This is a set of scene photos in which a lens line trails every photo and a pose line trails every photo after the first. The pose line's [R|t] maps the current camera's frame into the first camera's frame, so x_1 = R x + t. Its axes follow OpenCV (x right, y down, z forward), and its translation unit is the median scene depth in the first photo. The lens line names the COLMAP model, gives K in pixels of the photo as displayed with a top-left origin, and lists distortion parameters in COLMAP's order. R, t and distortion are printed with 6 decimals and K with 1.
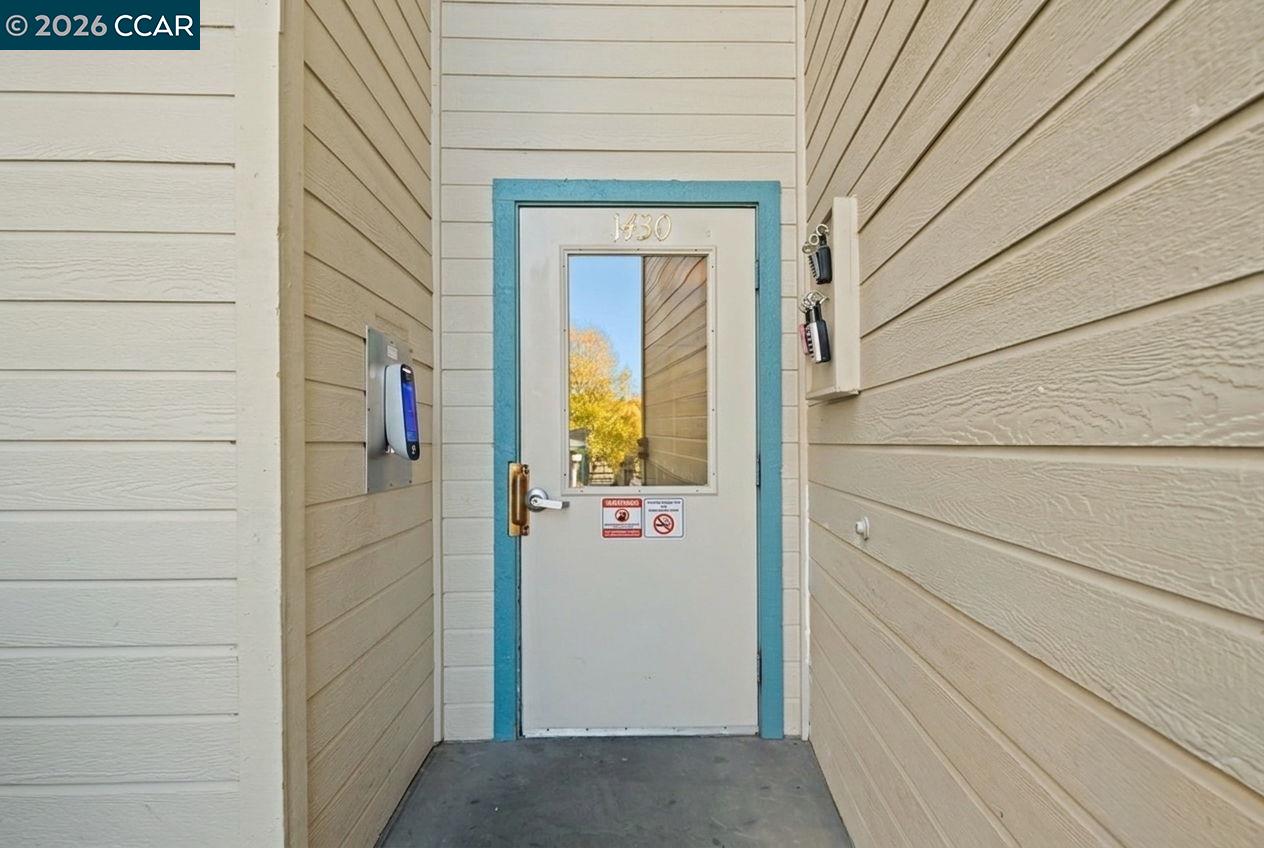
lens RADIAL K [[471.0, 0, 633.7], [0, 471.0, 439.5], [0, 0, 1]] dist [-0.001044, -0.000085]
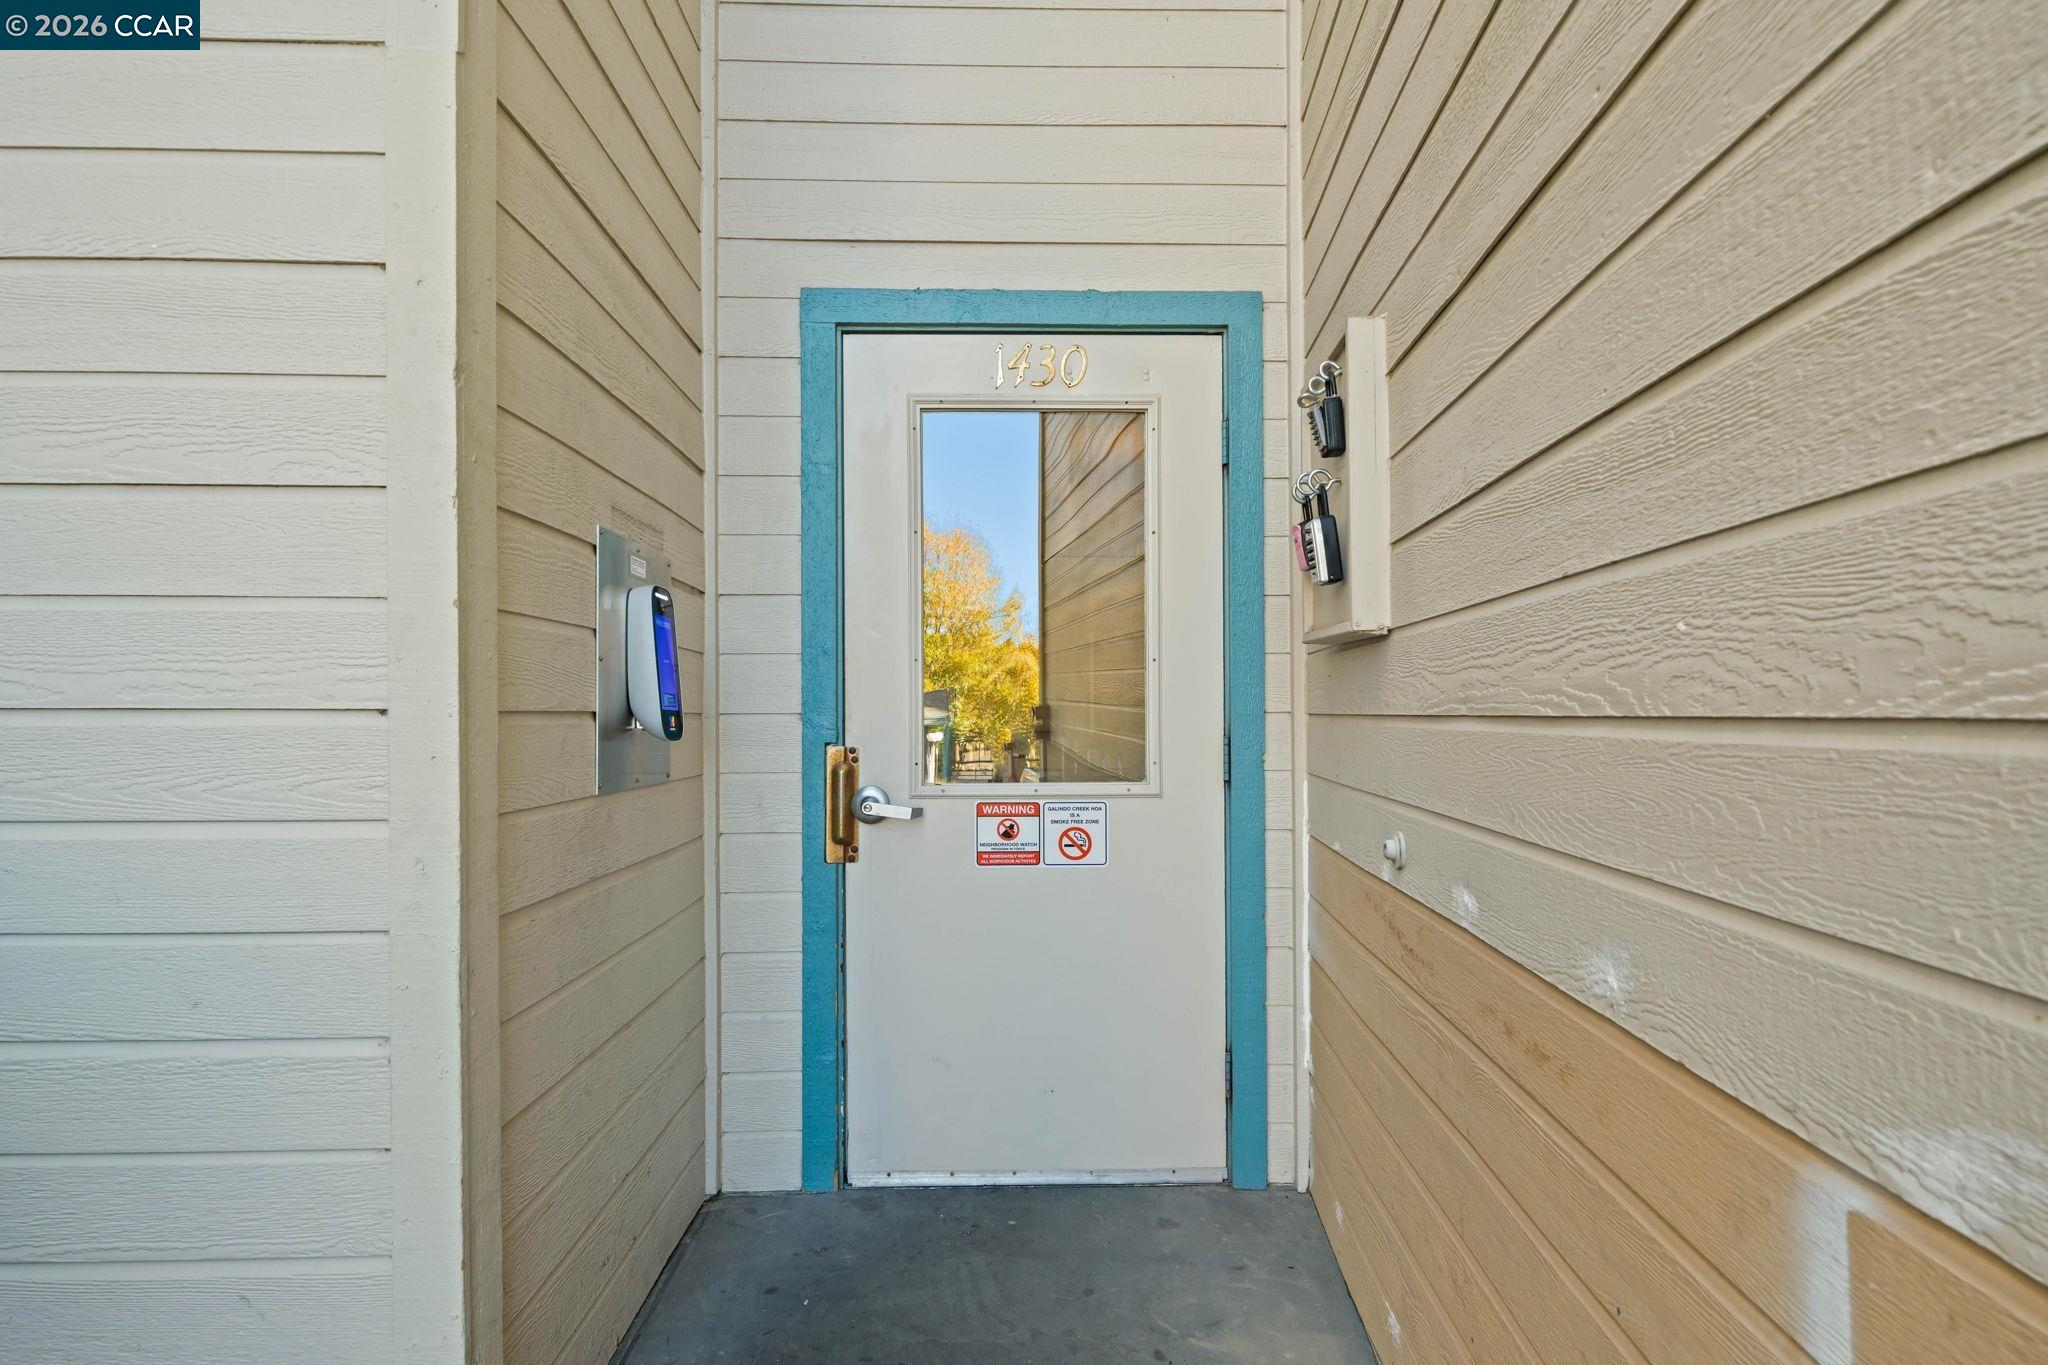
lens RADIAL K [[873.8, 0, 1021.2], [0, 873.8, 703.7], [0, 0, 1]] dist [0.000175, 0.000095]
pose [[0.999923, 0.000177, 0.012435, -0.020739], [-0.000136, 0.999995, -0.003233, -0.001203], [-0.012436, 0.003231, 0.999917, -0.146523]]
